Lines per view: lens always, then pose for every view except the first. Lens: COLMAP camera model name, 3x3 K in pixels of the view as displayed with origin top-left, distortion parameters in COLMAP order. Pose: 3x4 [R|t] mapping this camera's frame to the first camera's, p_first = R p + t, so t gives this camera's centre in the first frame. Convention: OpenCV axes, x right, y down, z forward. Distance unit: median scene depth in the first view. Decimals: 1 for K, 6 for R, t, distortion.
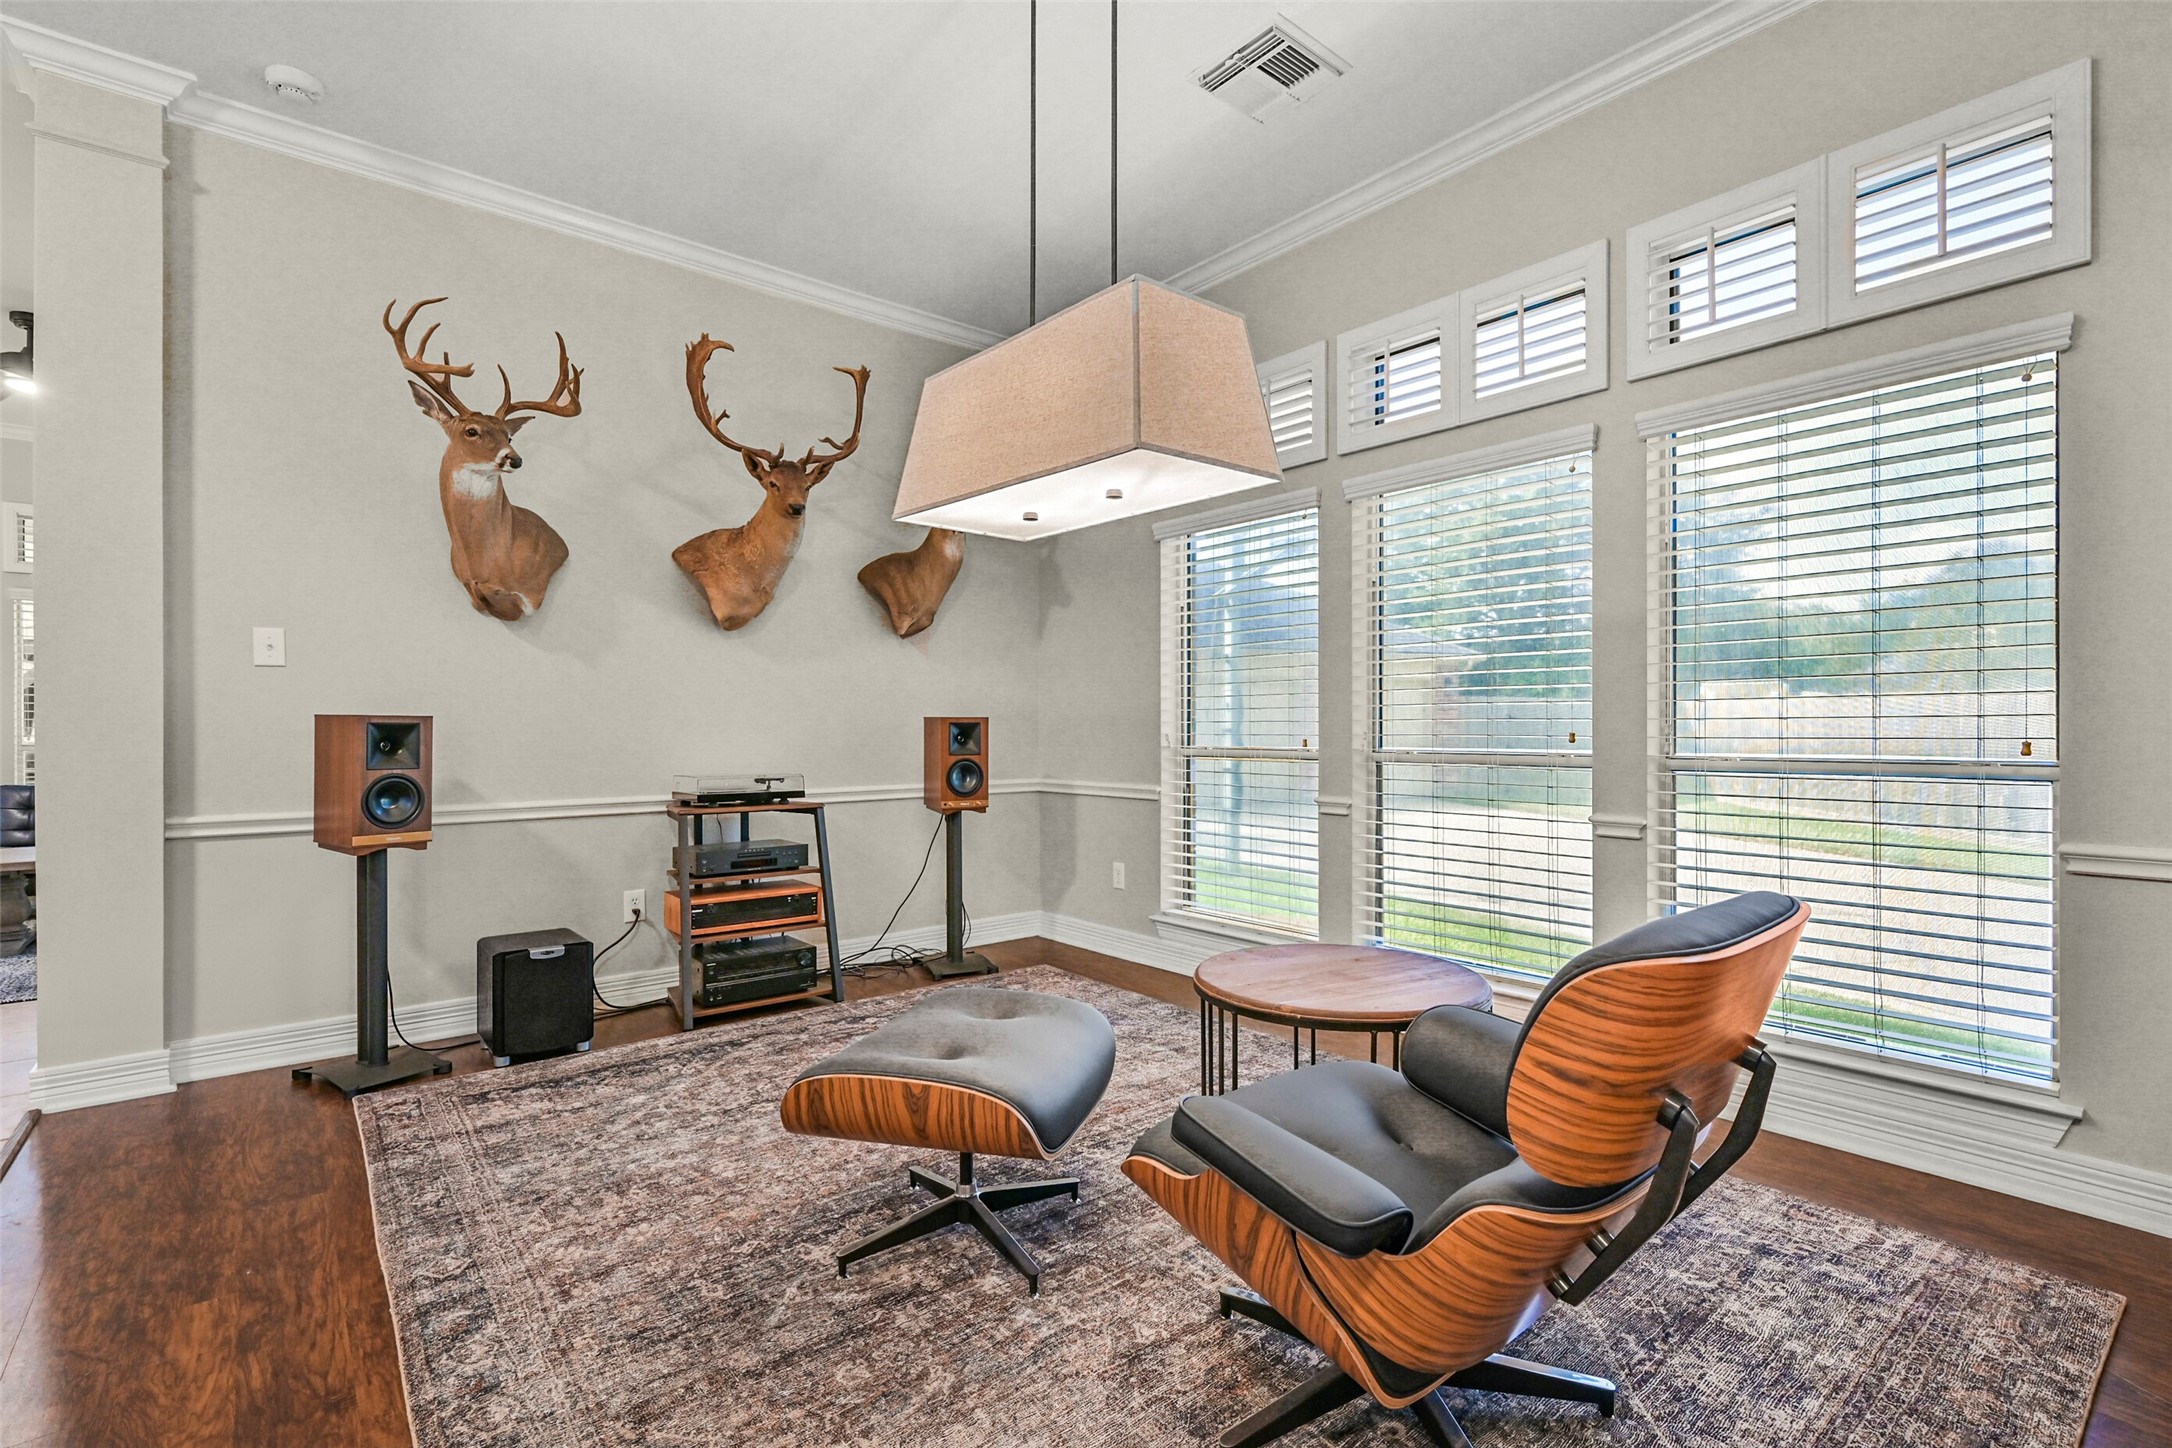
lens RADIAL K [[1001.3, 0, 1138.6], [0, 1001.3, 737.8], [0, 0, 1]] dist [-0.011427, 0.002616]
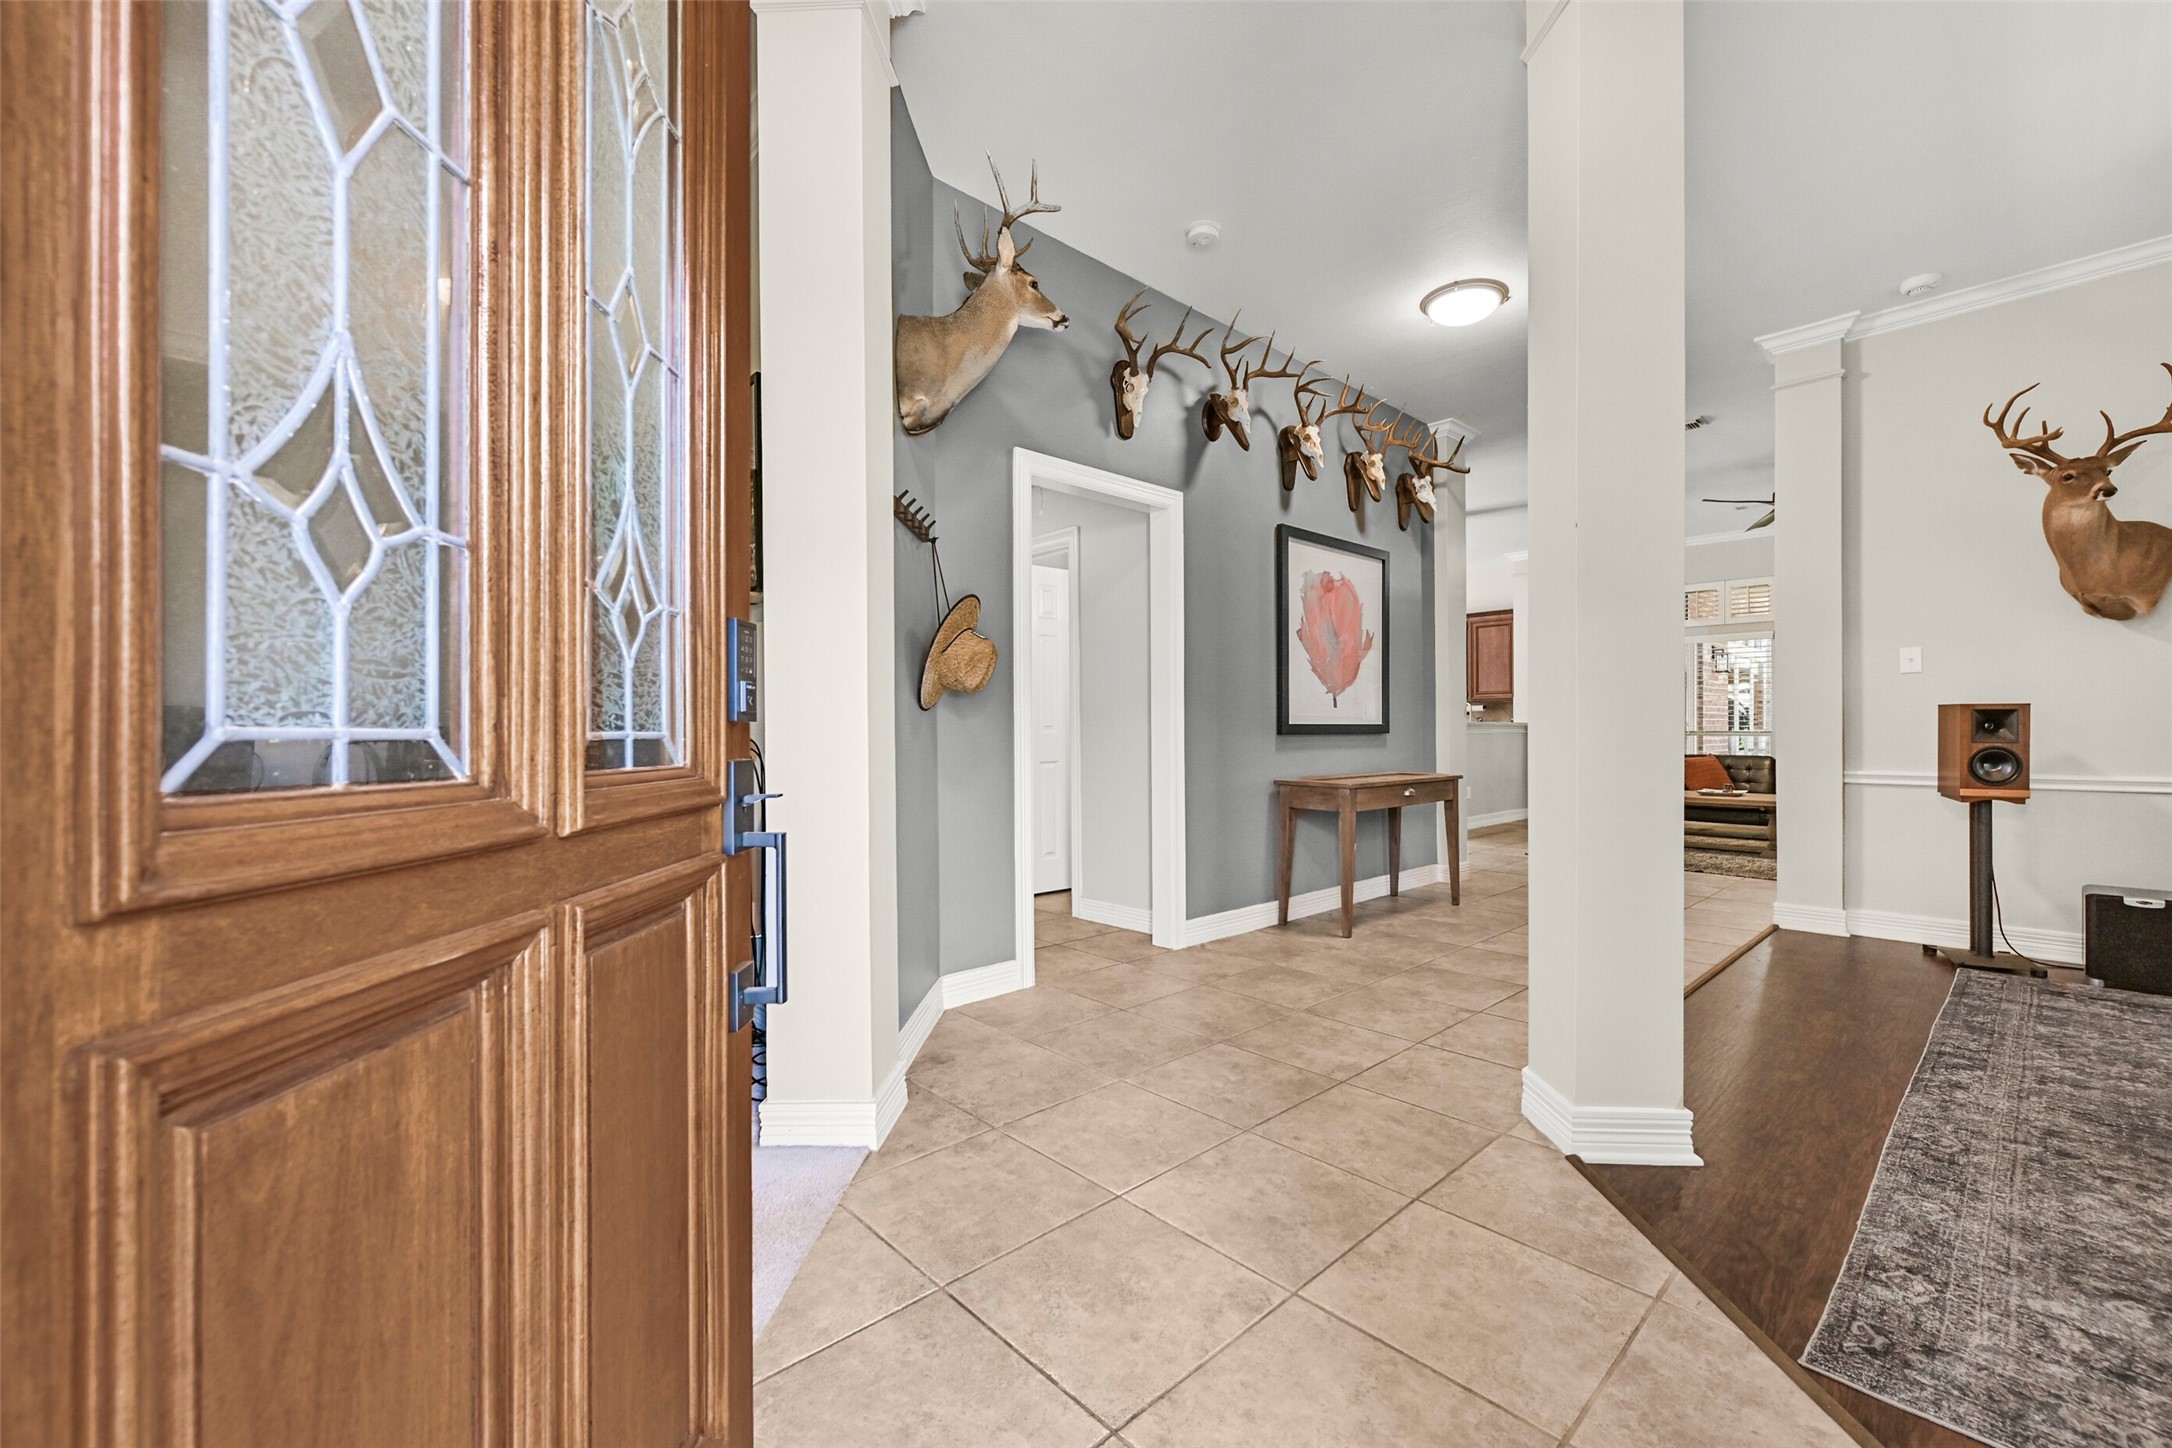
lens RADIAL K [[884.3, 0, 1095.7], [0, 884.3, 733.6], [0, 0, 1]] dist [-0.003612, 0.001537]
pose [[0.044572, 0.002611, -0.999003, 0.397624], [-0.000143, 0.999997, 0.002608, 0.014978], [0.999006, 0.000026, 0.044572, -0.283004]]
